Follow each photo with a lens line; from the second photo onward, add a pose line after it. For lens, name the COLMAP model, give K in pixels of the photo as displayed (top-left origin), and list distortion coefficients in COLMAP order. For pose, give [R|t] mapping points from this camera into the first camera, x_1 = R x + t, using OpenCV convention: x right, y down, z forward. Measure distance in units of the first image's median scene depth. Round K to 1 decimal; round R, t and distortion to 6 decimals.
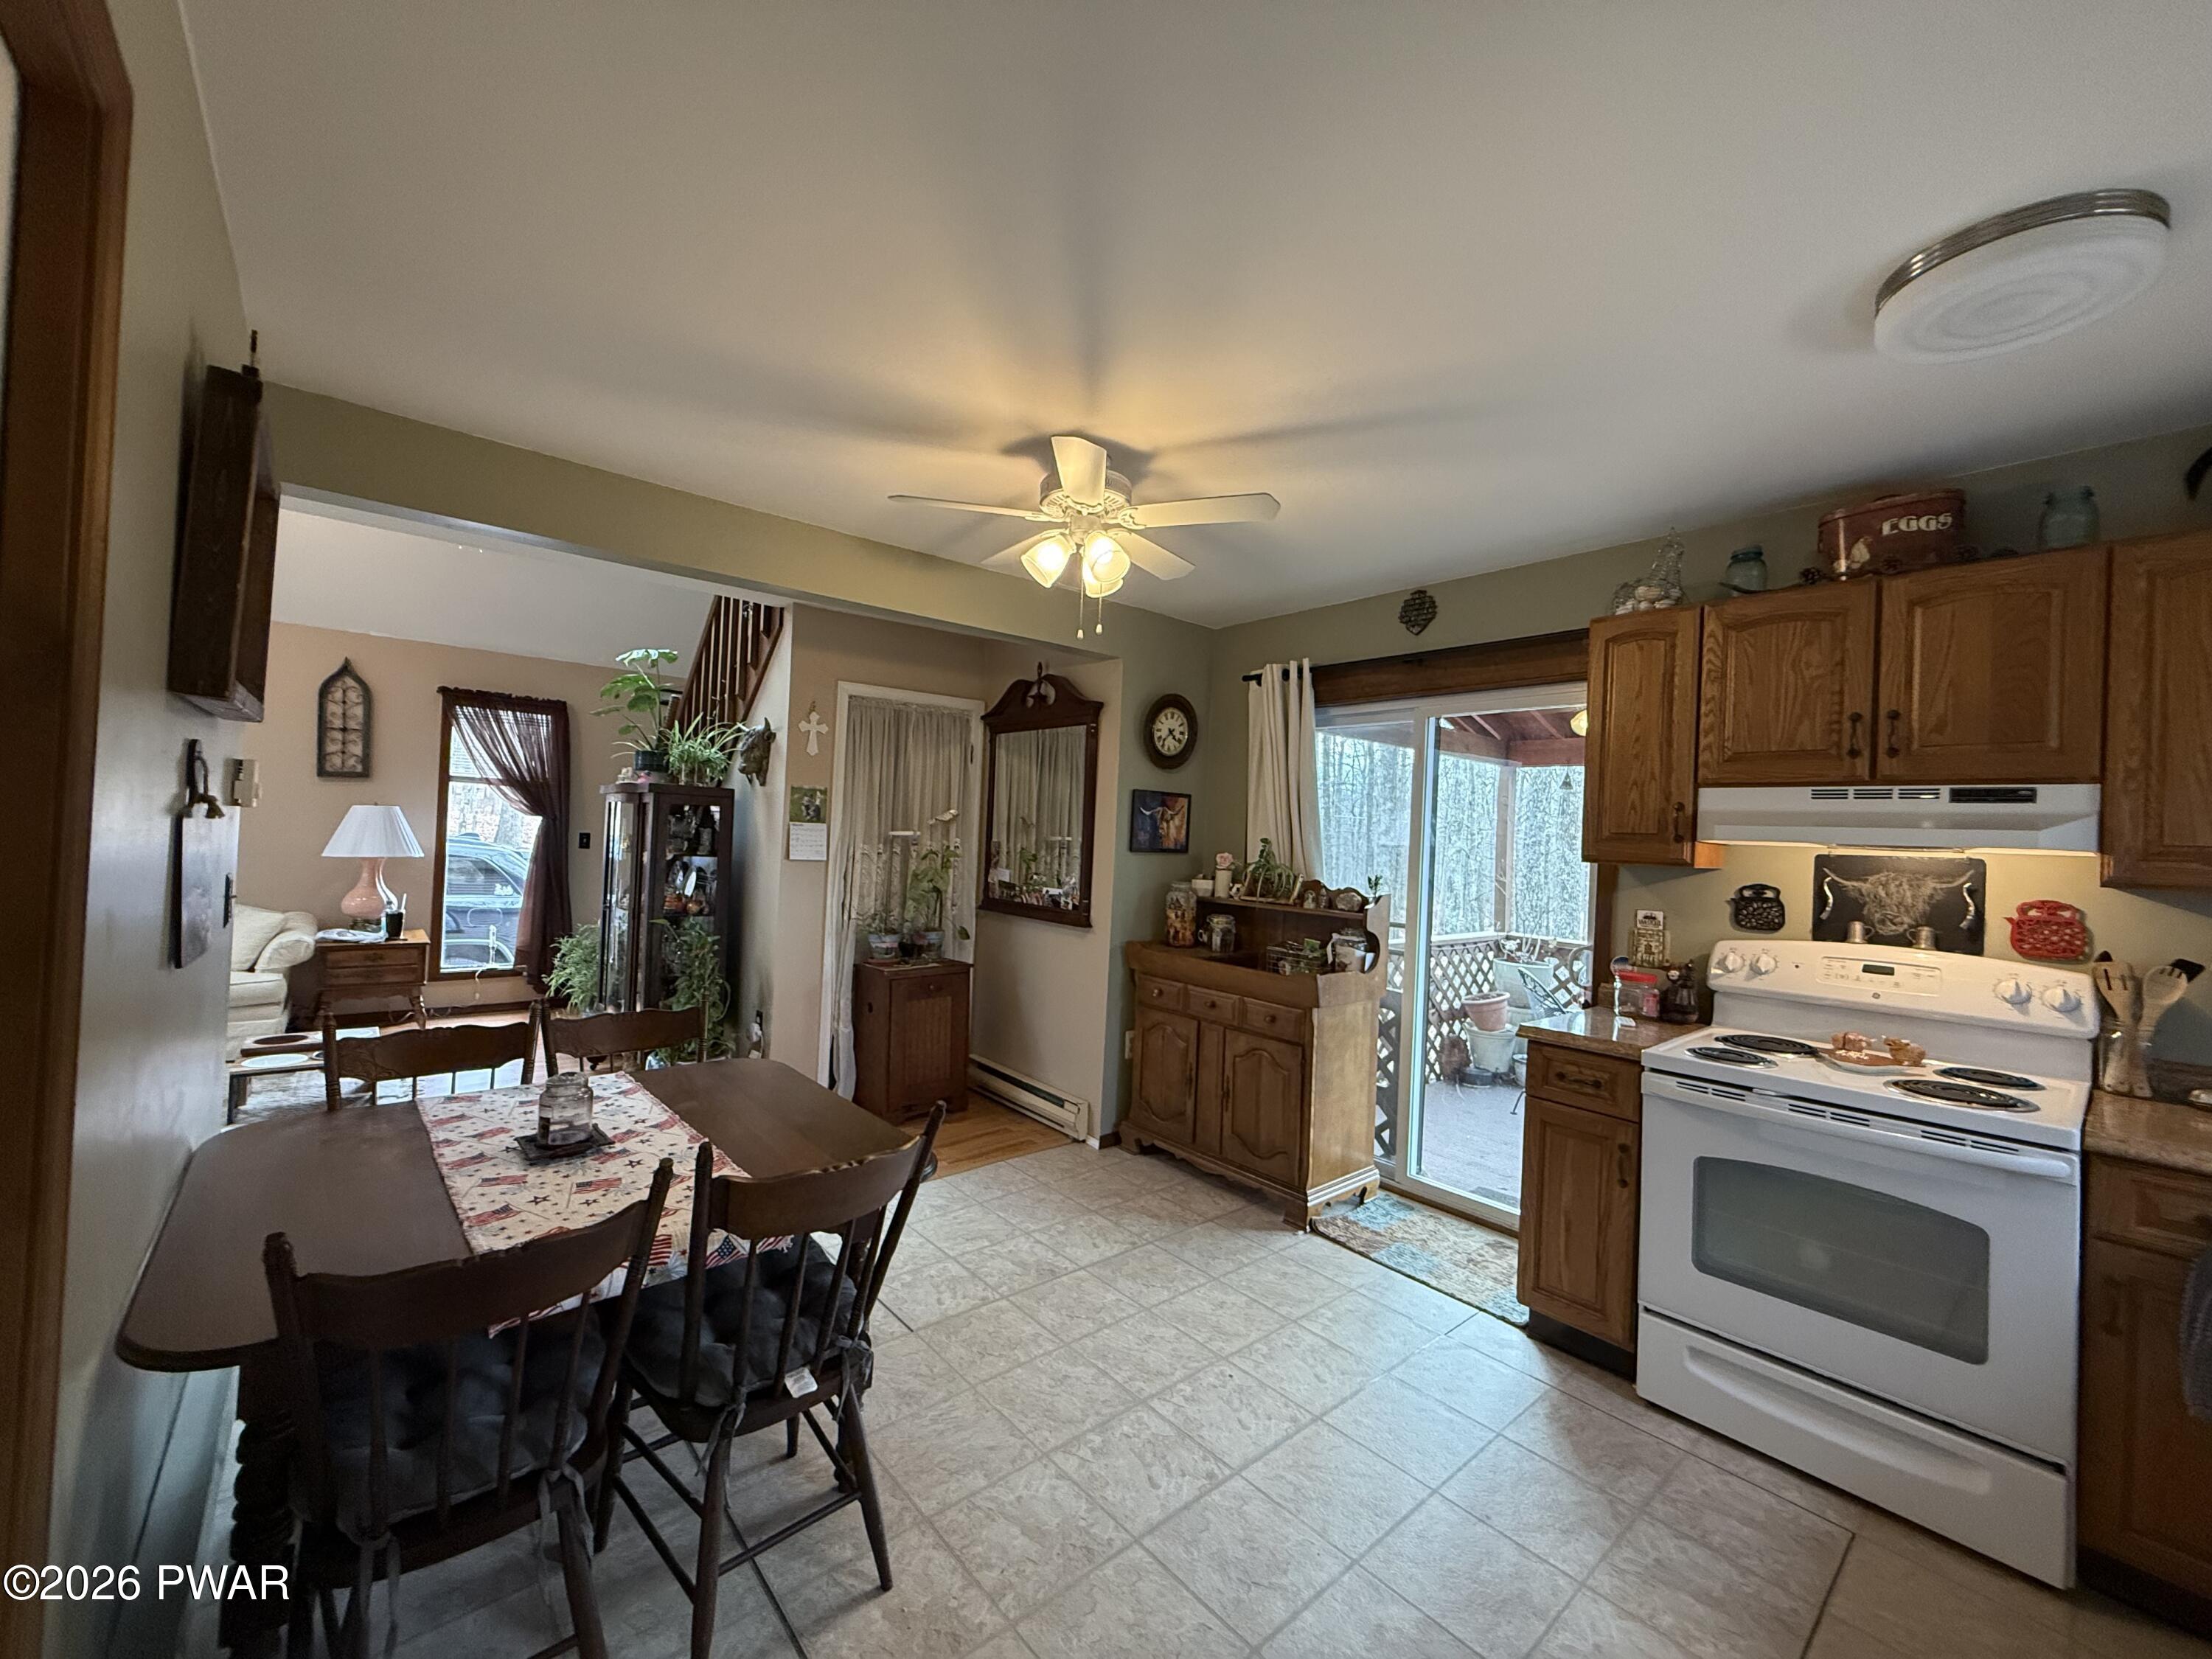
lens RADIAL K [[879.0, 0, 1102.1], [0, 879.0, 829.0], [0, 0, 1]] dist [-0.001009, 0.000191]
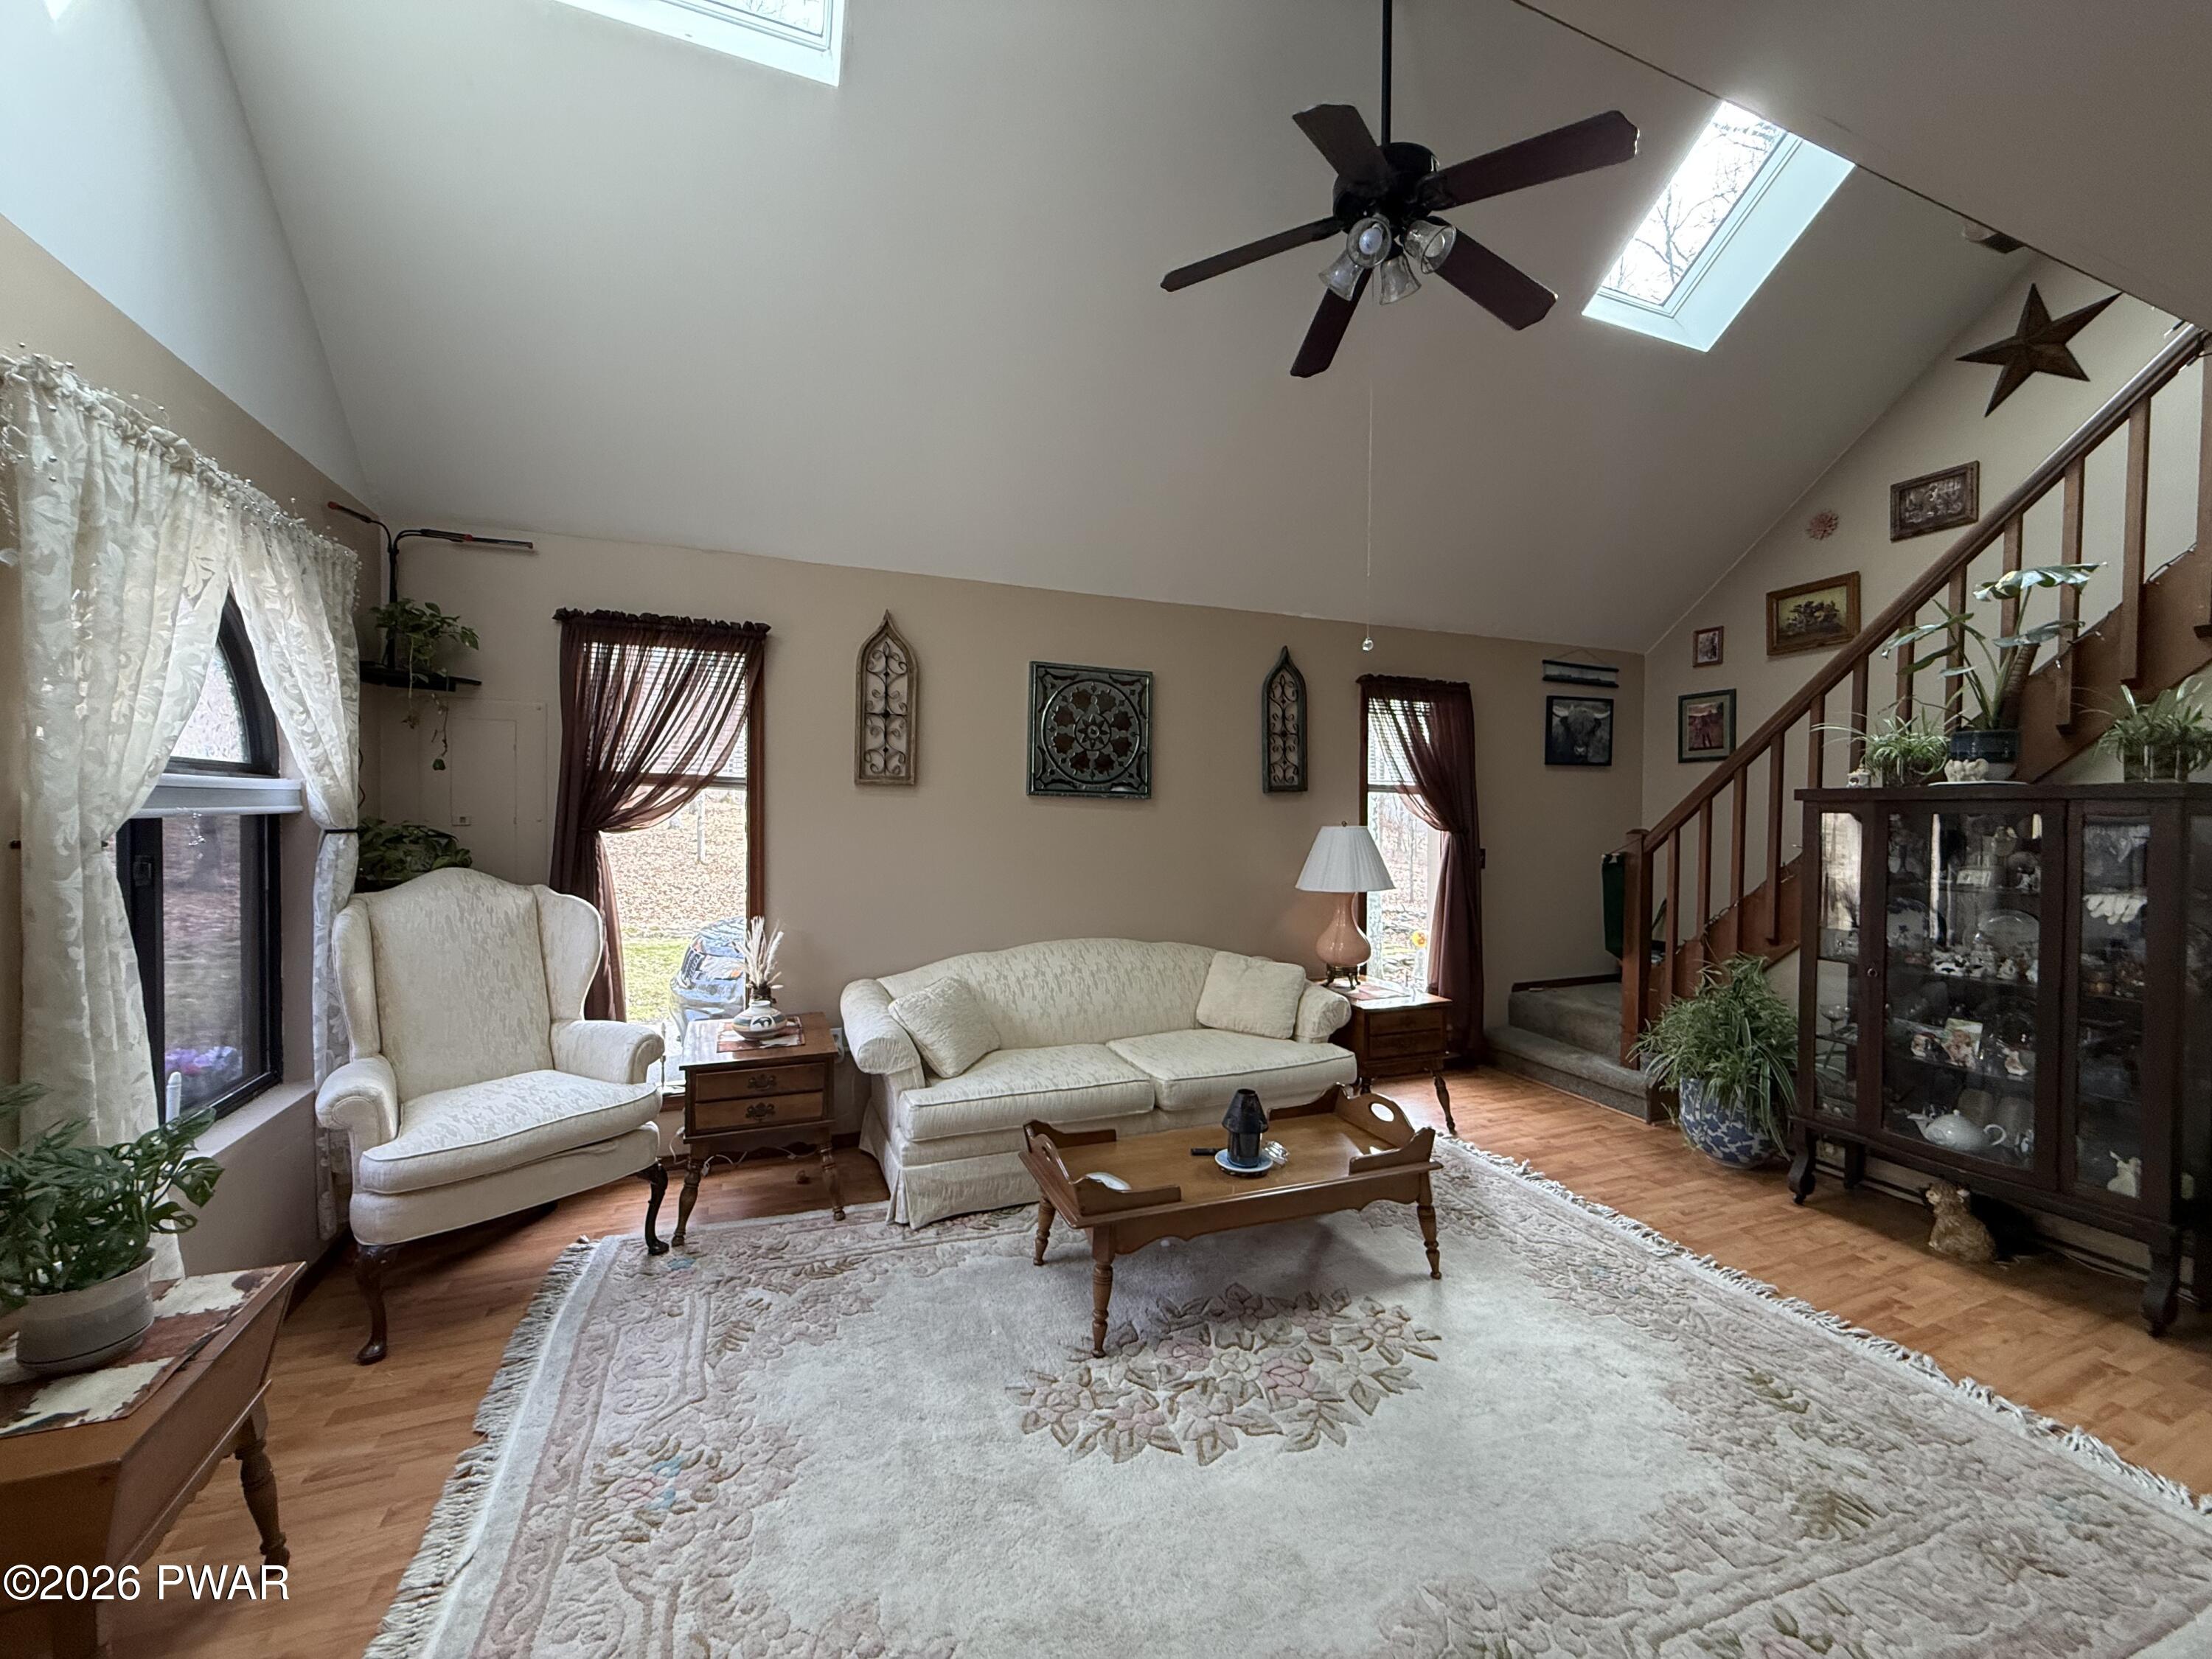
lens RADIAL K [[879.0, 0, 1098.5], [0, 879.0, 829.8], [0, 0, 1]] dist [-0.001009, 0.000191]
pose [[0.946440, -0.029403, -0.321539, -1.080316], [0.035618, 0.999275, 0.013462, -0.057681], [0.320910, -0.024194, 0.946801, 0.226669]]
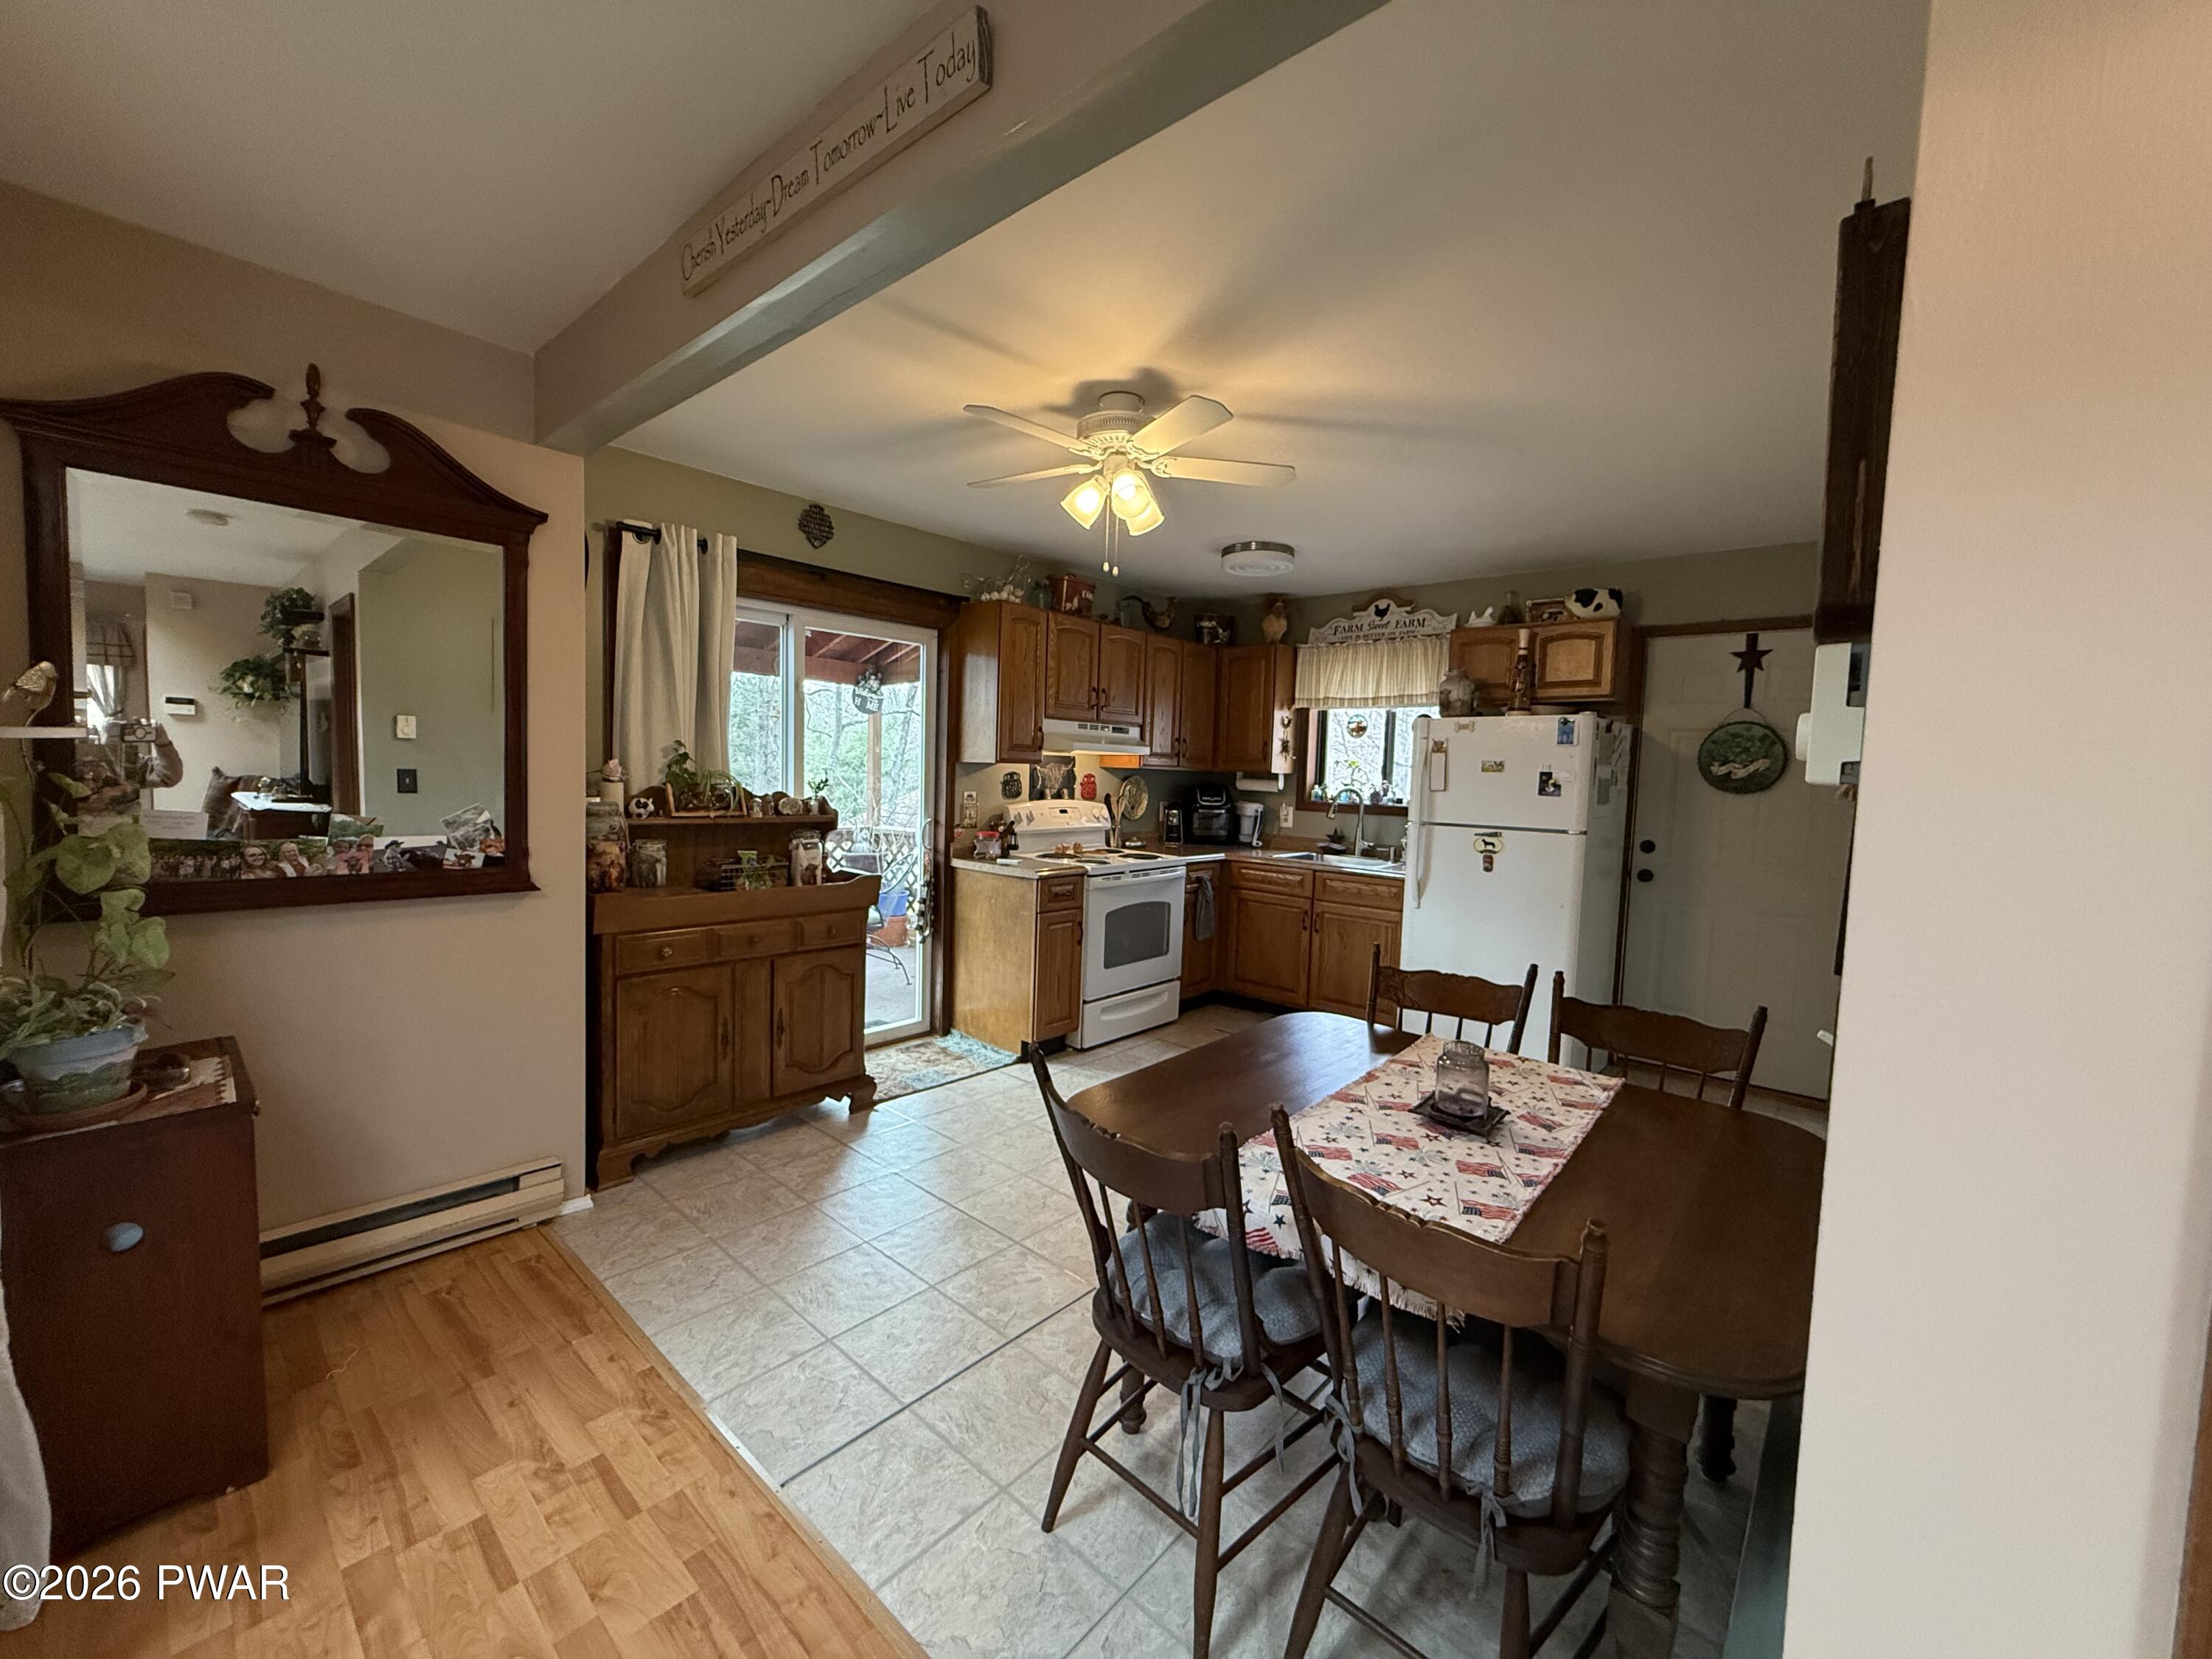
lens RADIAL K [[879.0, 0, 1099.3], [0, 879.0, 825.7], [0, 0, 1]] dist [-0.001009, 0.000191]
pose [[-0.127415, -0.112261, 0.985476, -0.694398], [-0.048760, 0.993082, 0.106823, -0.017434], [-0.990650, -0.034441, -0.132007, 0.720762]]
